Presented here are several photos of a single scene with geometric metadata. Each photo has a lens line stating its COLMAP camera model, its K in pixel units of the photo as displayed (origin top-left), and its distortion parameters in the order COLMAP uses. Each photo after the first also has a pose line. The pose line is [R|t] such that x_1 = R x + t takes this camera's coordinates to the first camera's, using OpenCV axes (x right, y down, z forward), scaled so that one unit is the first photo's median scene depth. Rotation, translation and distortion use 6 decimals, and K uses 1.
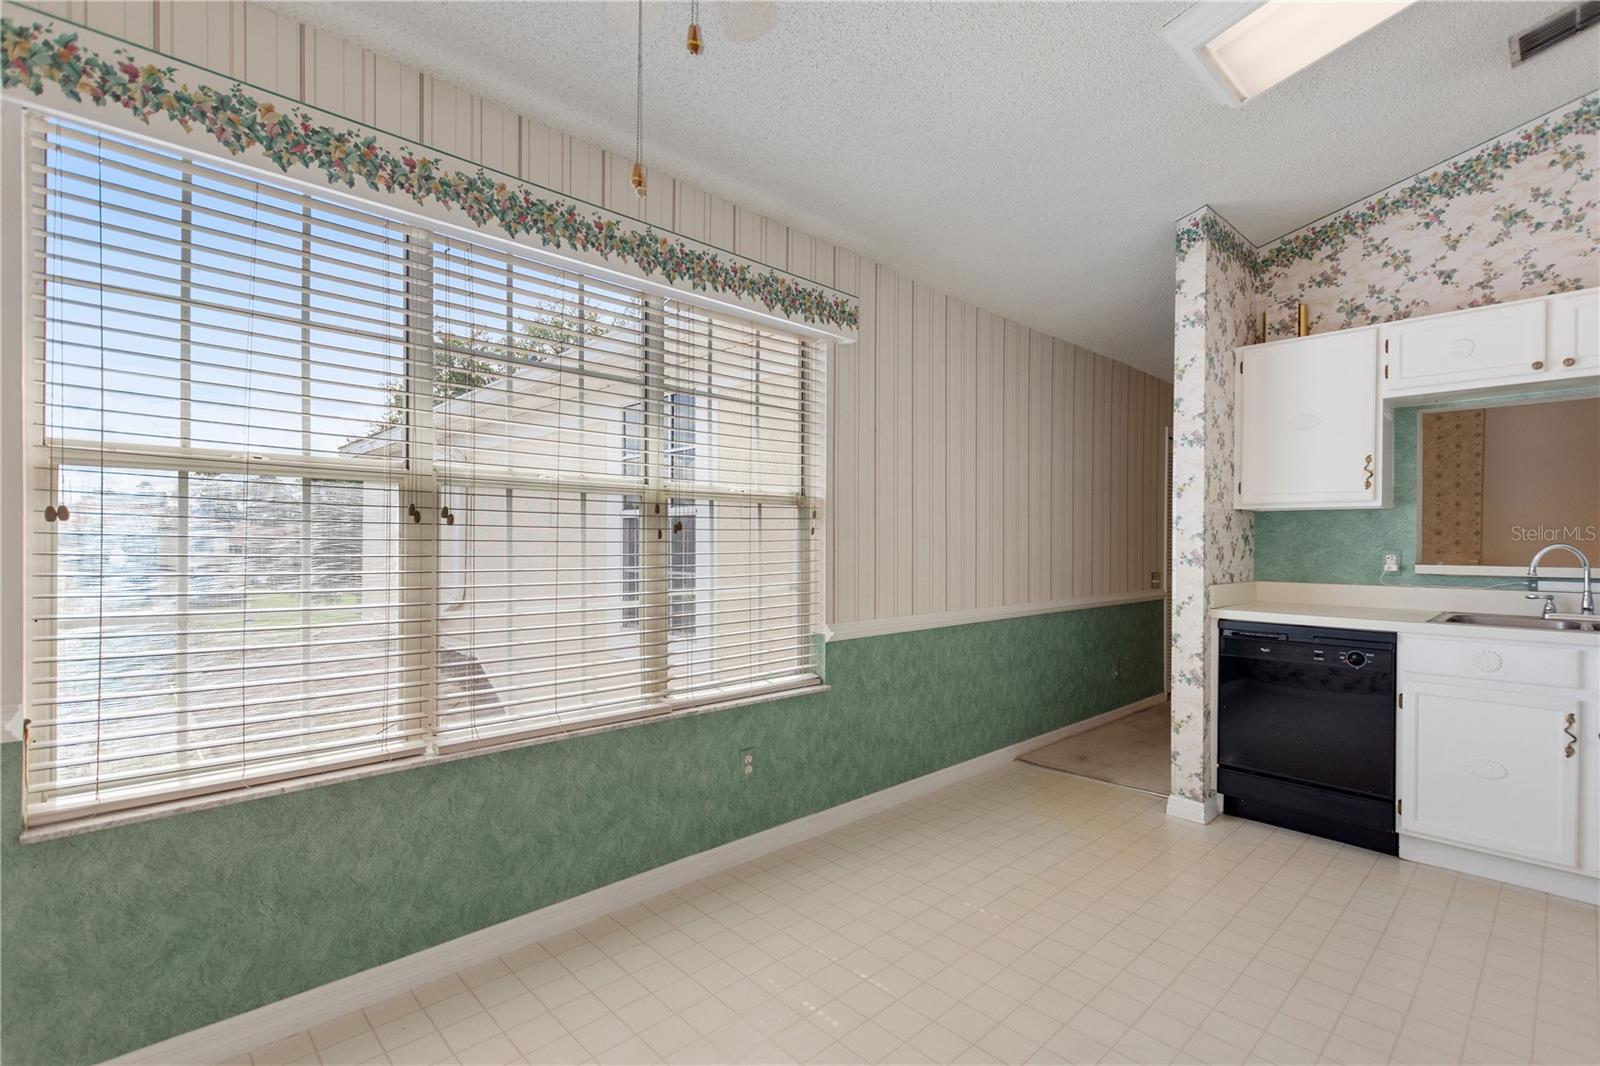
lens RADIAL K [[722.3, 0, 808.8], [0, 722.3, 531.5], [0, 0, 1]] dist [0.017880, -0.009413]
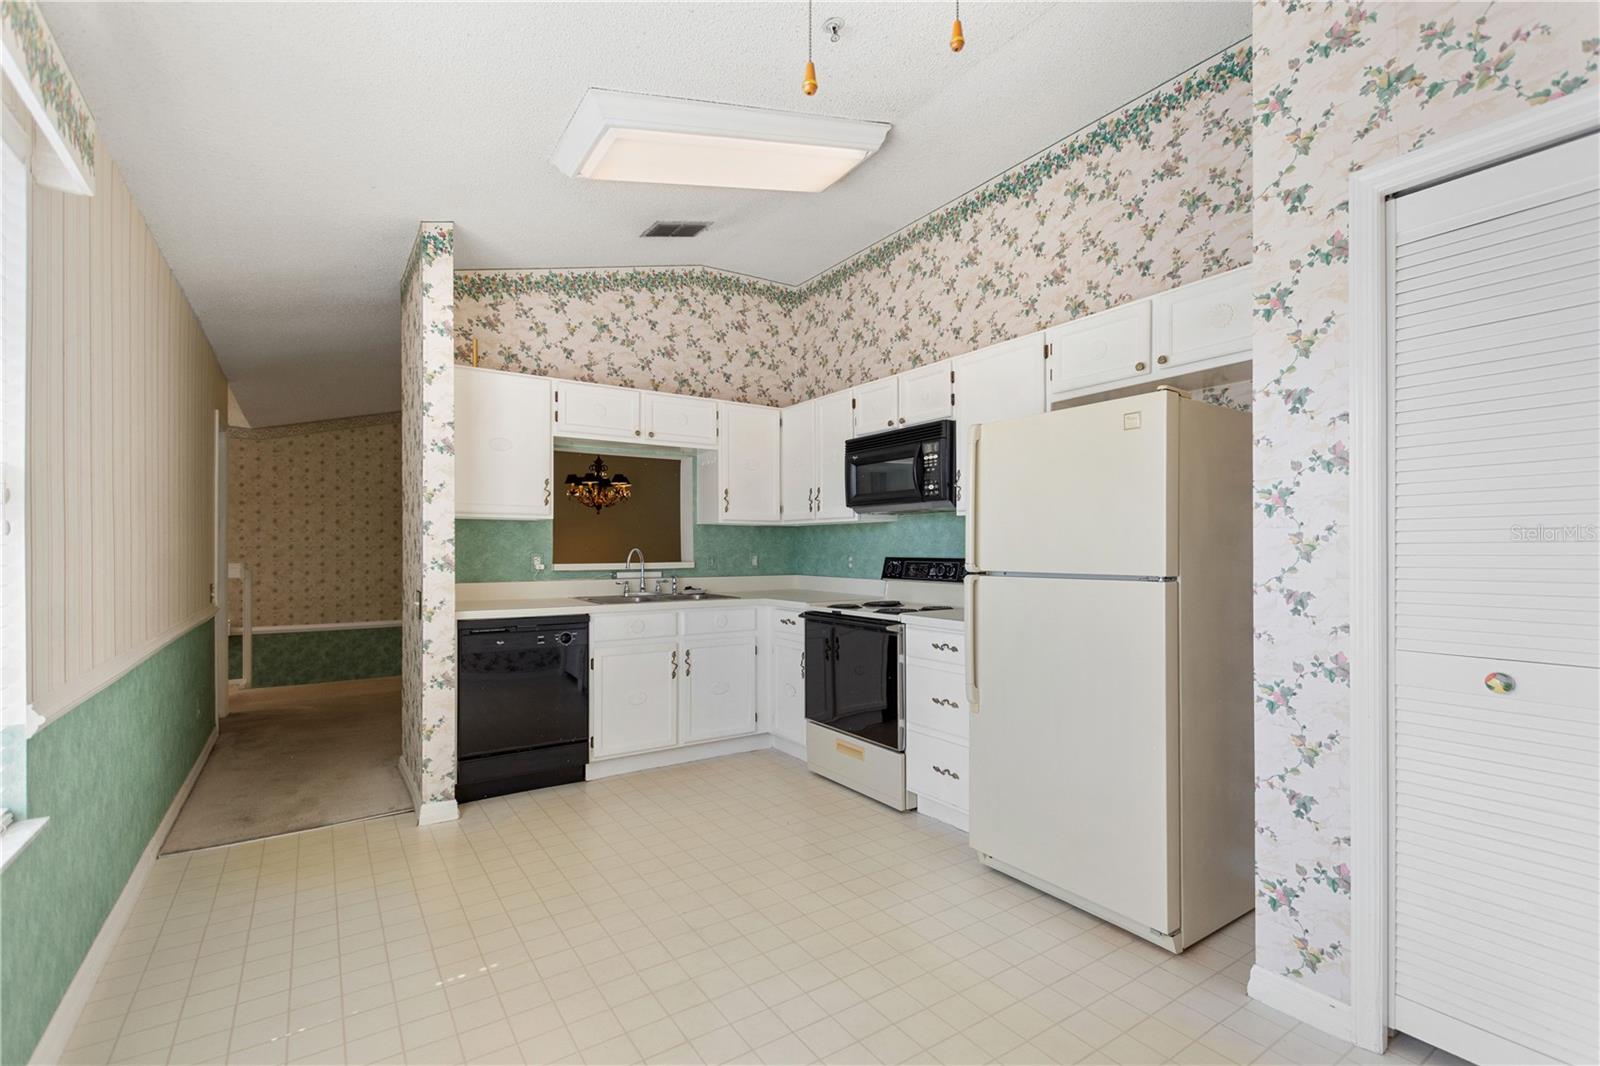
lens RADIAL K [[722.3, 0, 808.8], [0, 722.3, 531.5], [0, 0, 1]] dist [0.017880, -0.009413]
pose [[0.166828, 0.020682, 0.985769, -0.390439], [-0.014430, 0.999724, -0.018533, 0.004123], [-0.985880, -0.011133, 0.167081, 0.326010]]
